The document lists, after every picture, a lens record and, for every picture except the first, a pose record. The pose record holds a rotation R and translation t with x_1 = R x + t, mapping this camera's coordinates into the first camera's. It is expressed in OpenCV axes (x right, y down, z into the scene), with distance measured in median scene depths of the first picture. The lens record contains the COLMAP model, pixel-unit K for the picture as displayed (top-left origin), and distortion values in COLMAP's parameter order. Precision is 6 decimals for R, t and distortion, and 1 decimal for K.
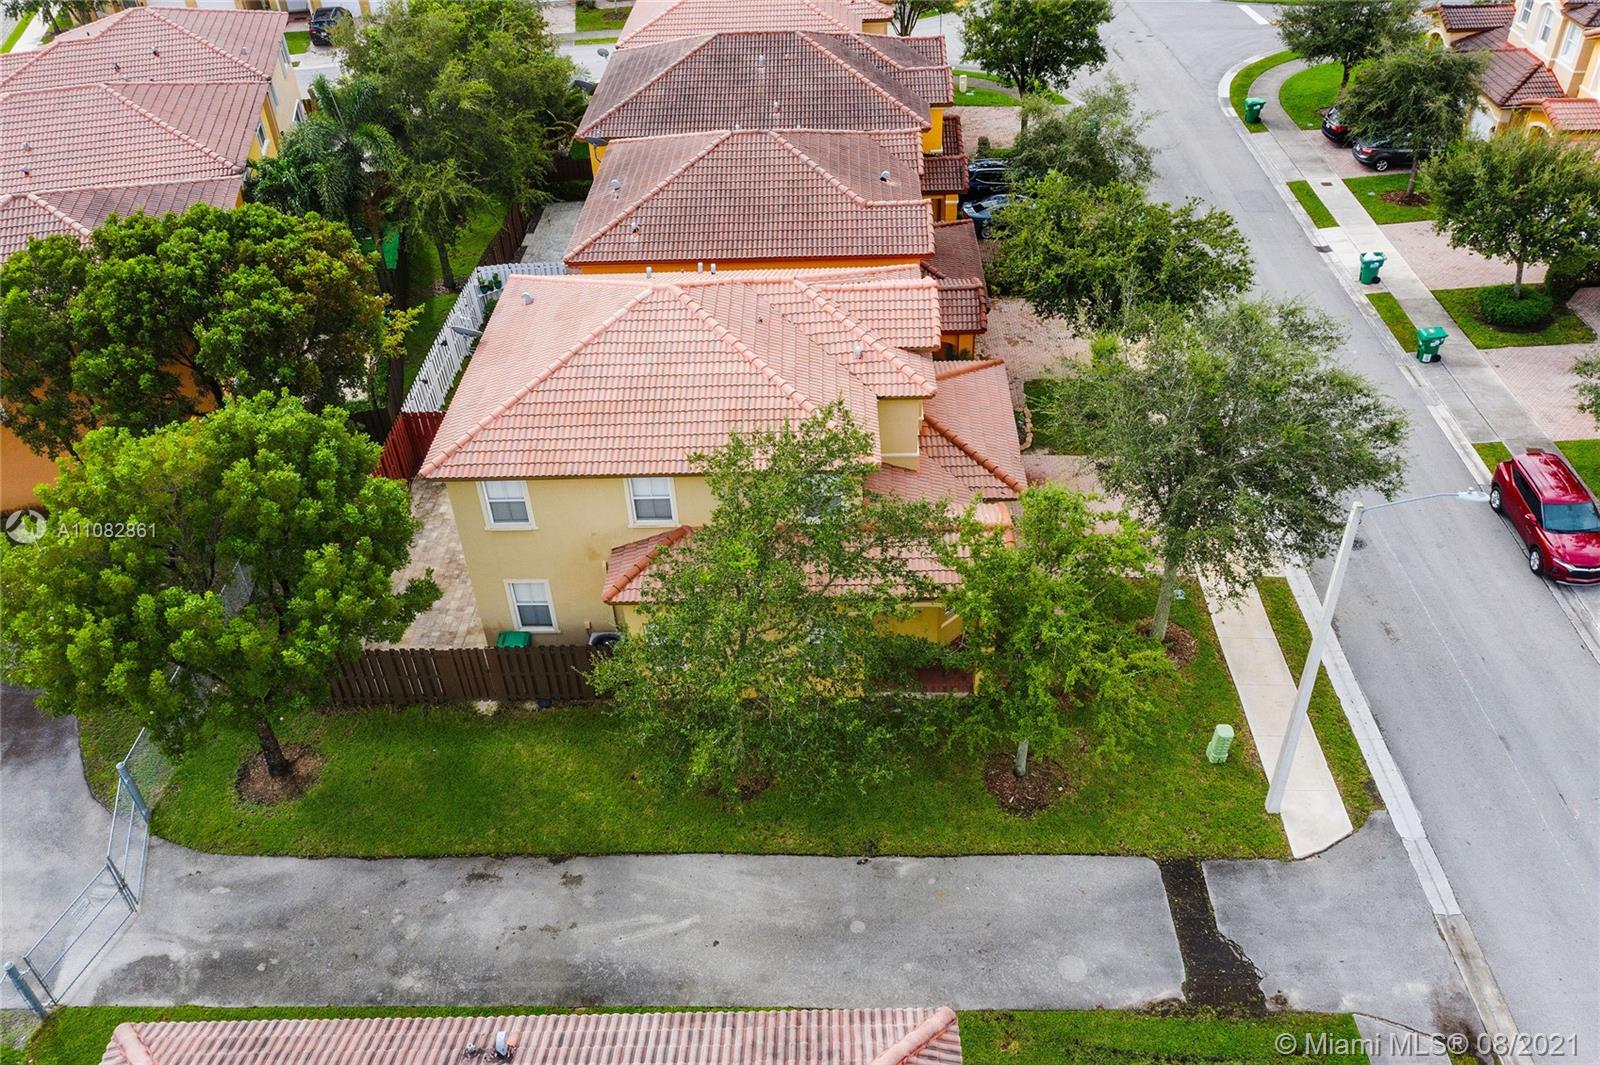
lens RADIAL K [[1259.9, 0, 798.6], [0, 1259.9, 531.7], [0, 0, 1]] dist [-0.012756, 0.000601]
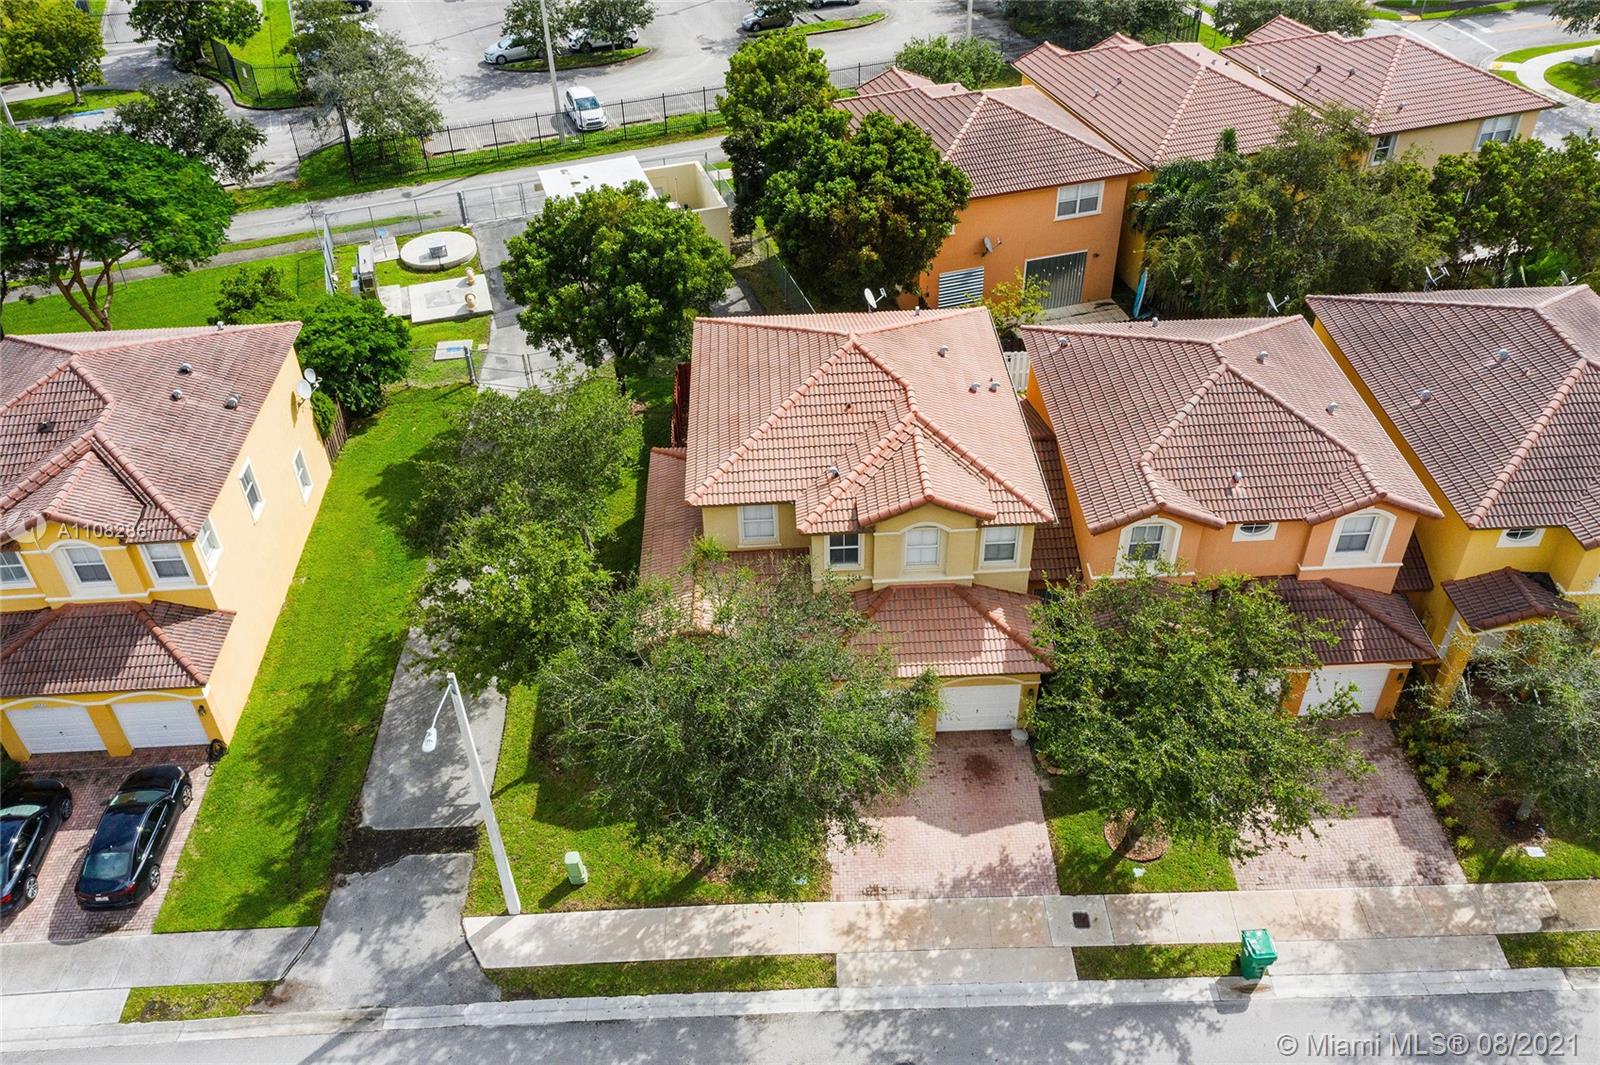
lens RADIAL K [[1259.9, 0, 798.1], [0, 1259.9, 536.2], [0, 0, 1]] dist [-0.012756, 0.000601]
pose [[0.064581, 0.654734, -0.753095, 1.102628], [-0.595708, 0.630748, 0.497281, -0.767296], [0.800600, 0.416510, 0.430765, 0.606472]]
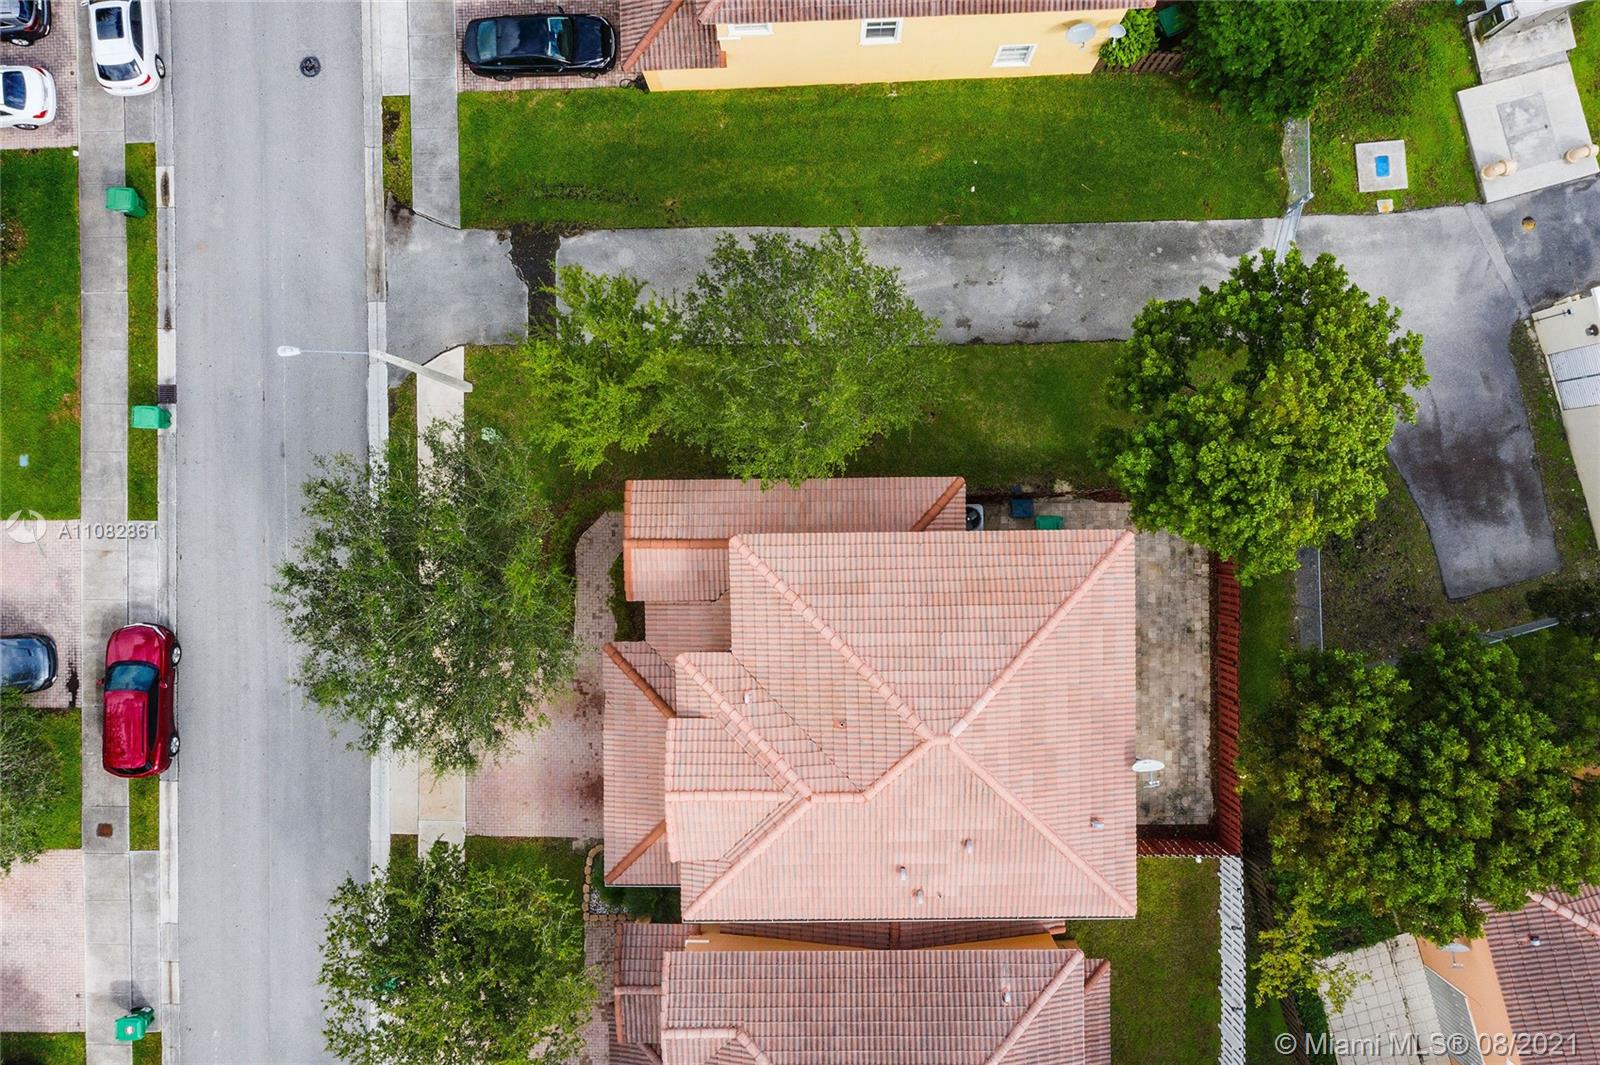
lens RADIAL K [[1259.9, 0, 804.2], [0, 1259.9, 525.0], [0, 0, 1]] dist [-0.012756, 0.000601]
pose [[-0.997955, 0.034181, 0.054007, -0.071301], [0.021611, -0.614766, 0.788414, -1.032004], [0.060150, 0.787969, 0.612770, 0.302961]]
